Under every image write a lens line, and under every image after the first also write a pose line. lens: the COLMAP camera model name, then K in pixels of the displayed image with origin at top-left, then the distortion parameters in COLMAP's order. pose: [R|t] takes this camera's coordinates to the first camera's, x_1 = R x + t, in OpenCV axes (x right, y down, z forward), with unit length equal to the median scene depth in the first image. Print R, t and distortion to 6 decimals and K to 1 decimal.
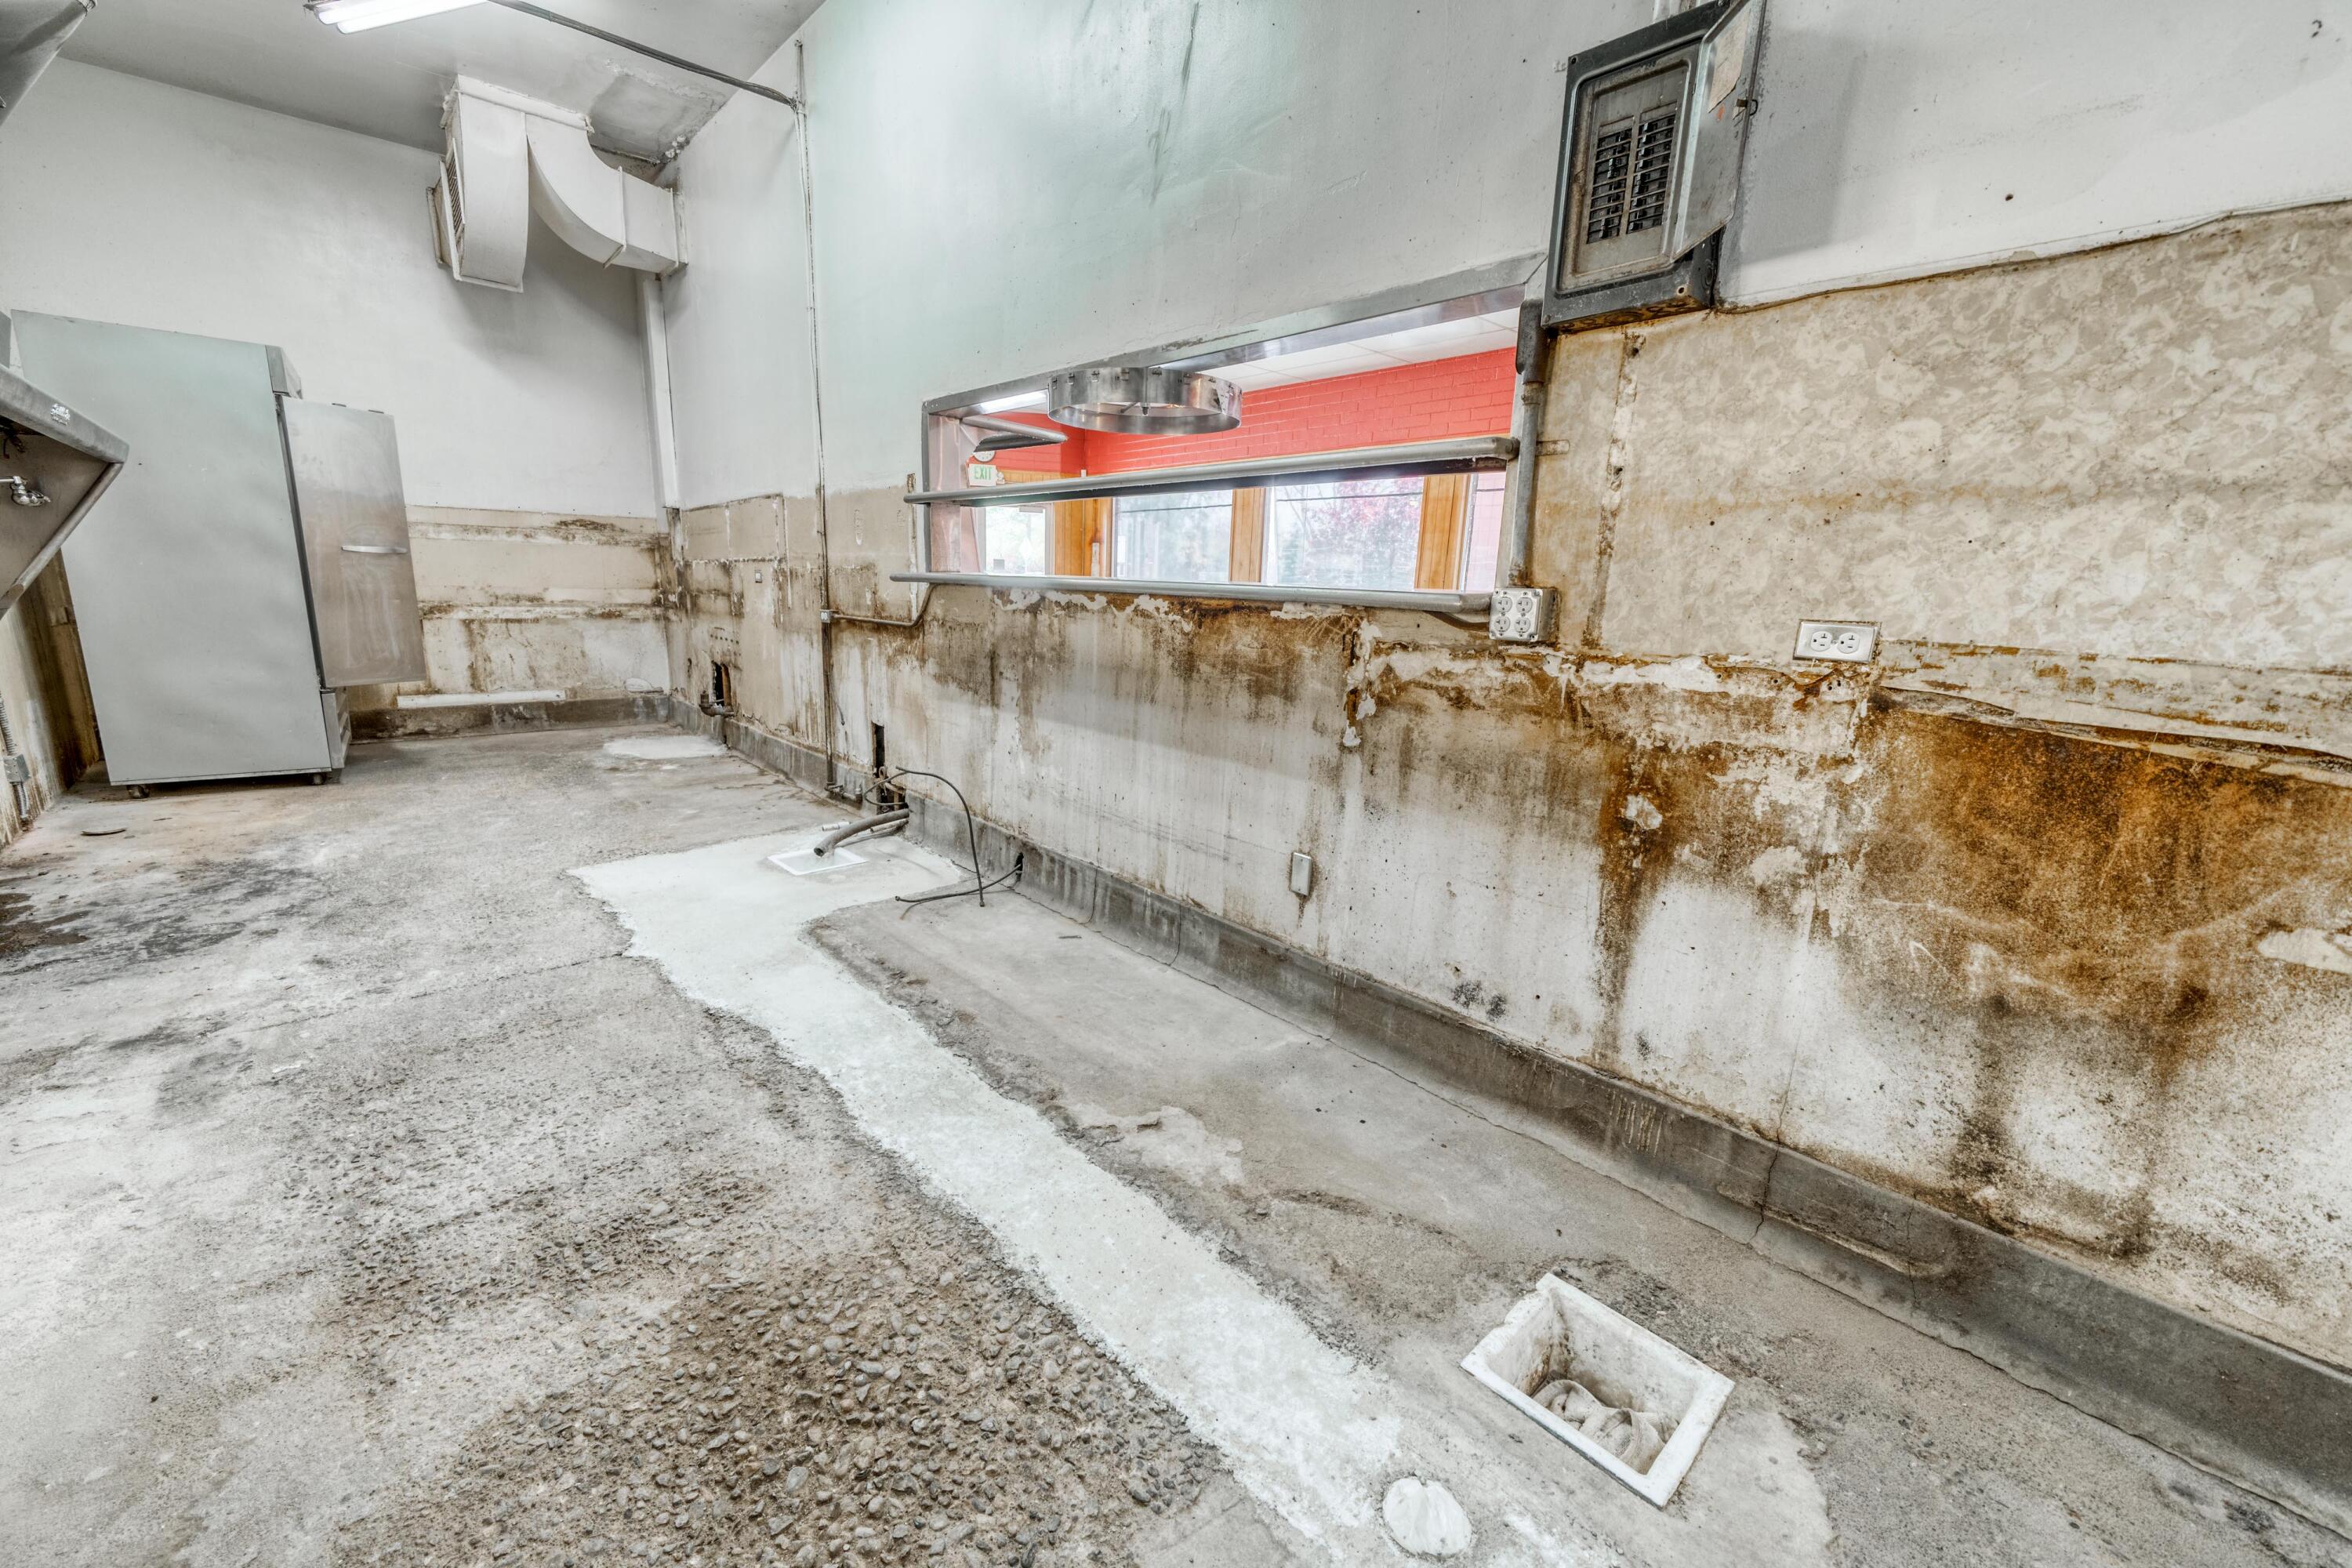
lens RADIAL K [[922.7, 0, 1176.0], [0, 922.7, 784.0], [0, 0, 1]] dist [-0.000711, -0.000048]
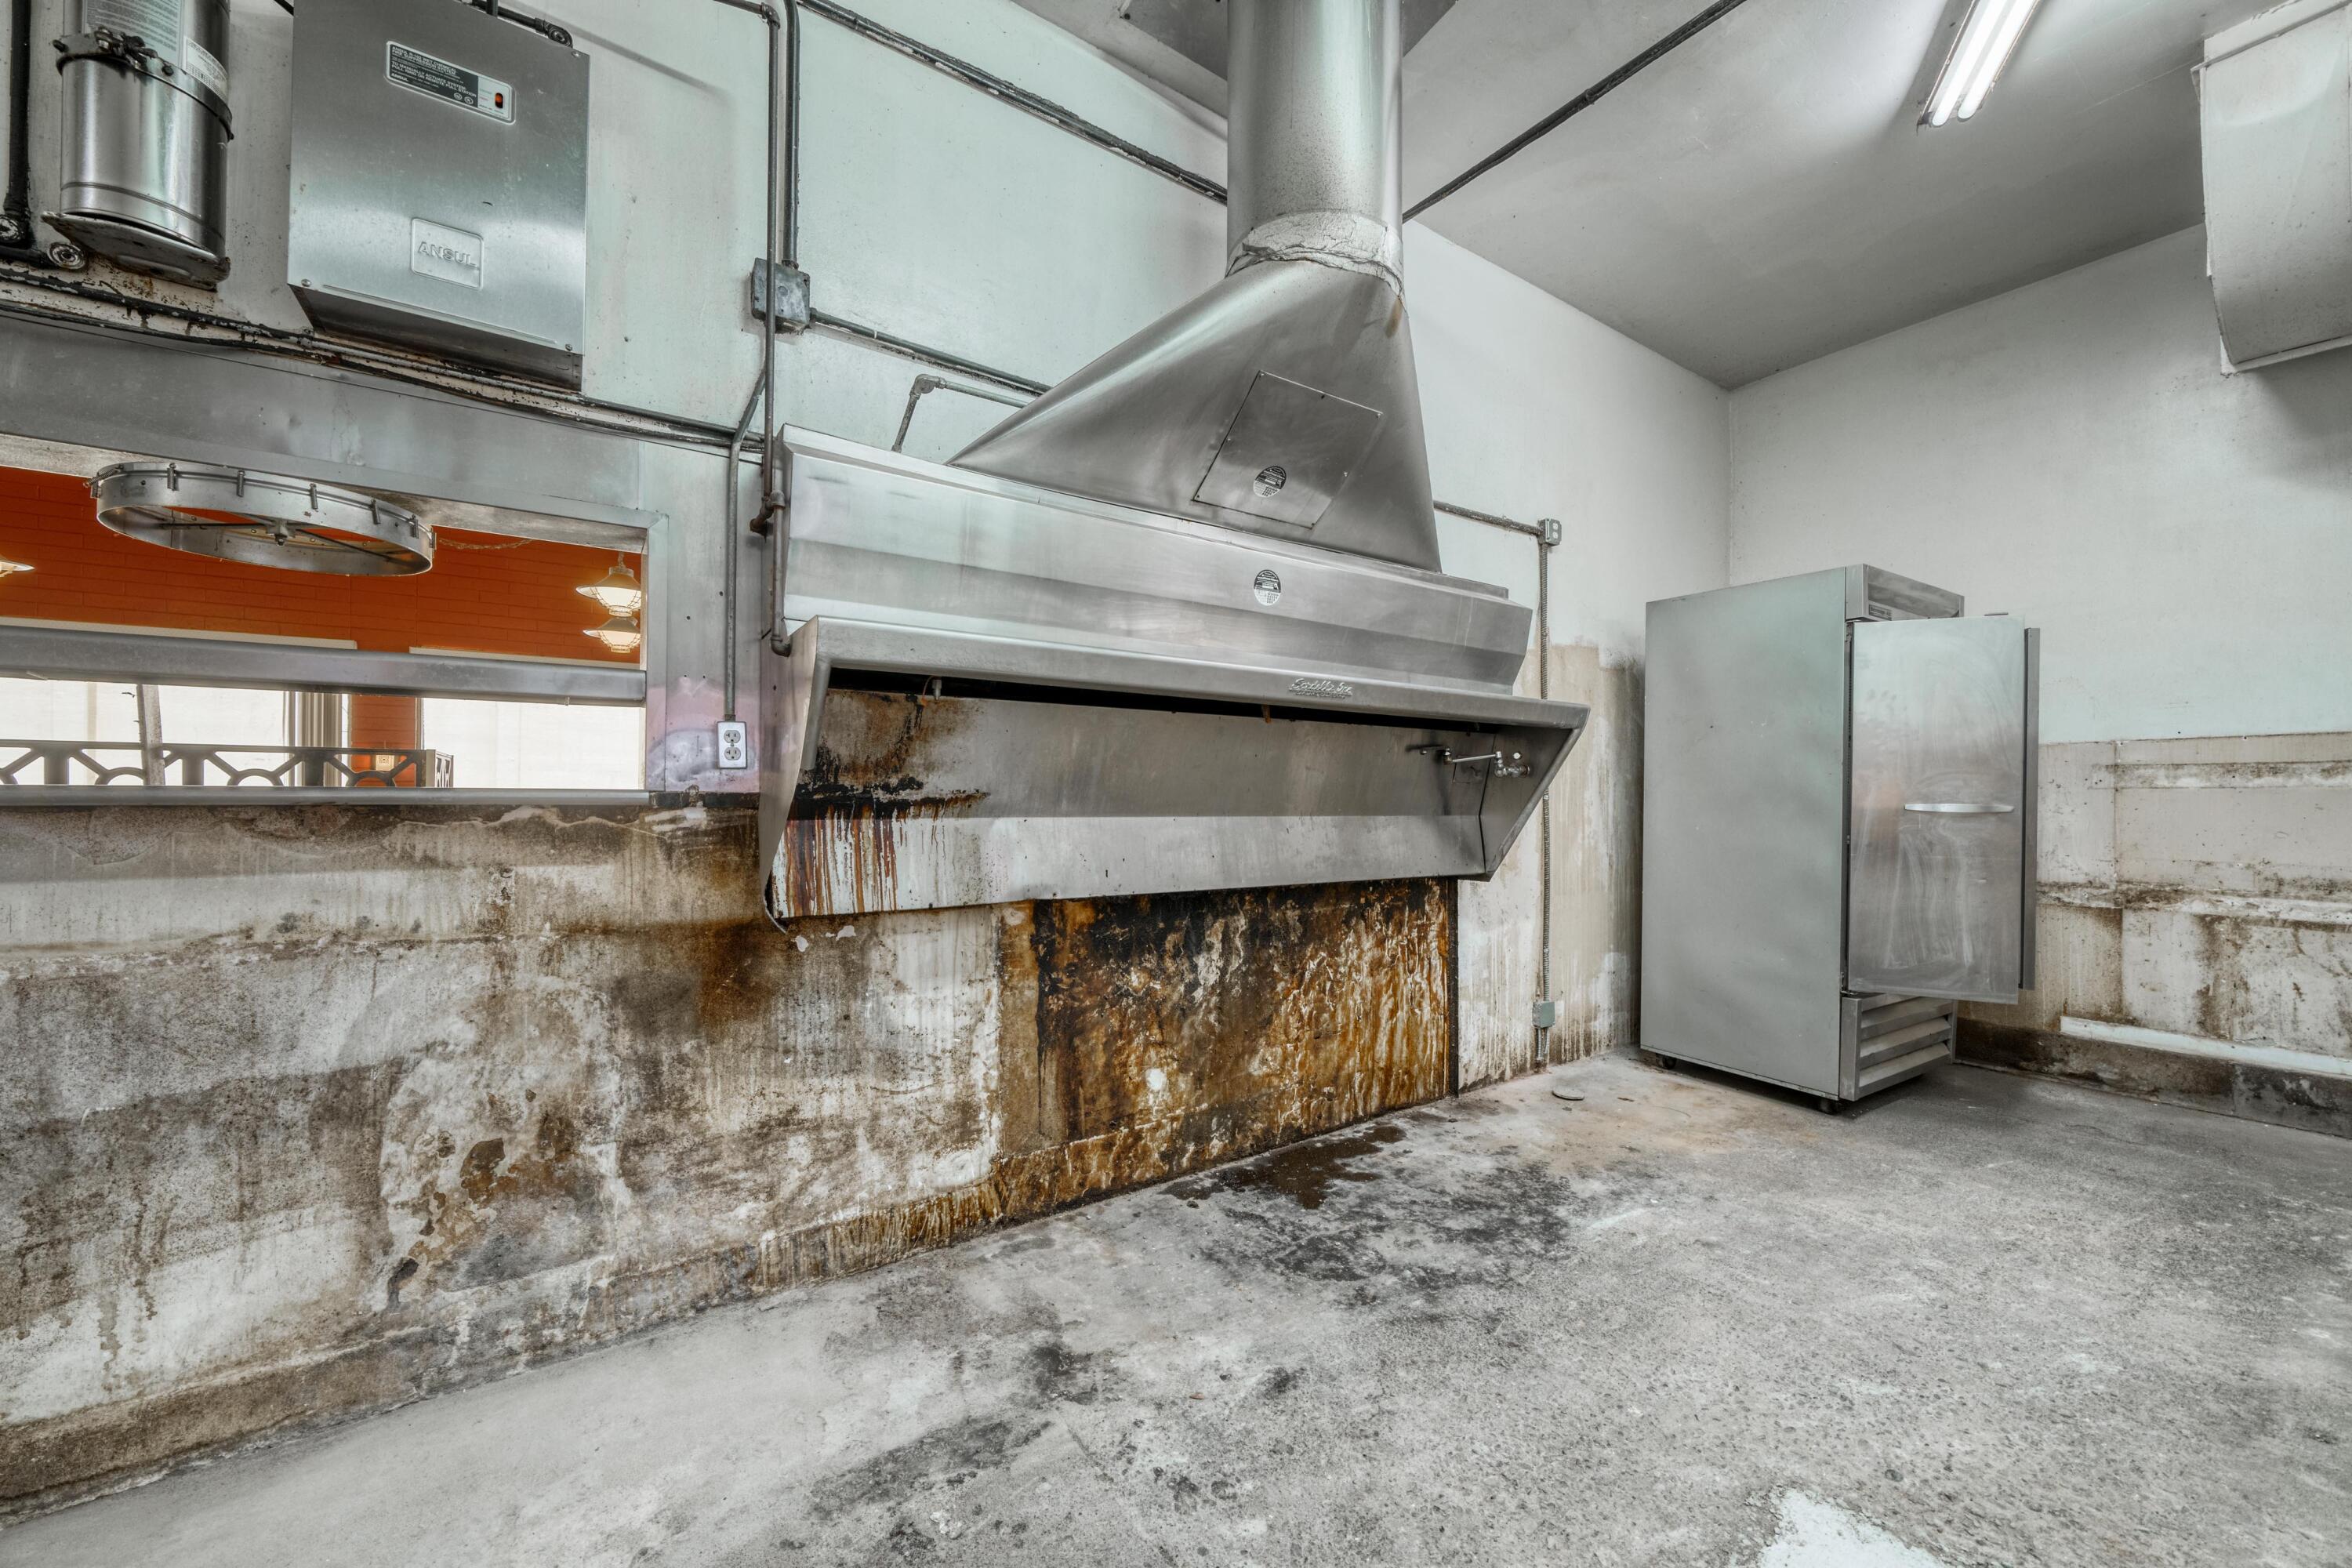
lens RADIAL K [[874.1, 0, 1176.0], [0, 874.1, 784.0], [0, 0, 1]] dist [-0.002235, -0.000143]
pose [[-0.144918, -0.044914, -0.988424, -0.142768], [-0.223532, 0.974629, -0.011514, -0.143909], [0.963863, 0.219276, -0.151281, 0.572827]]
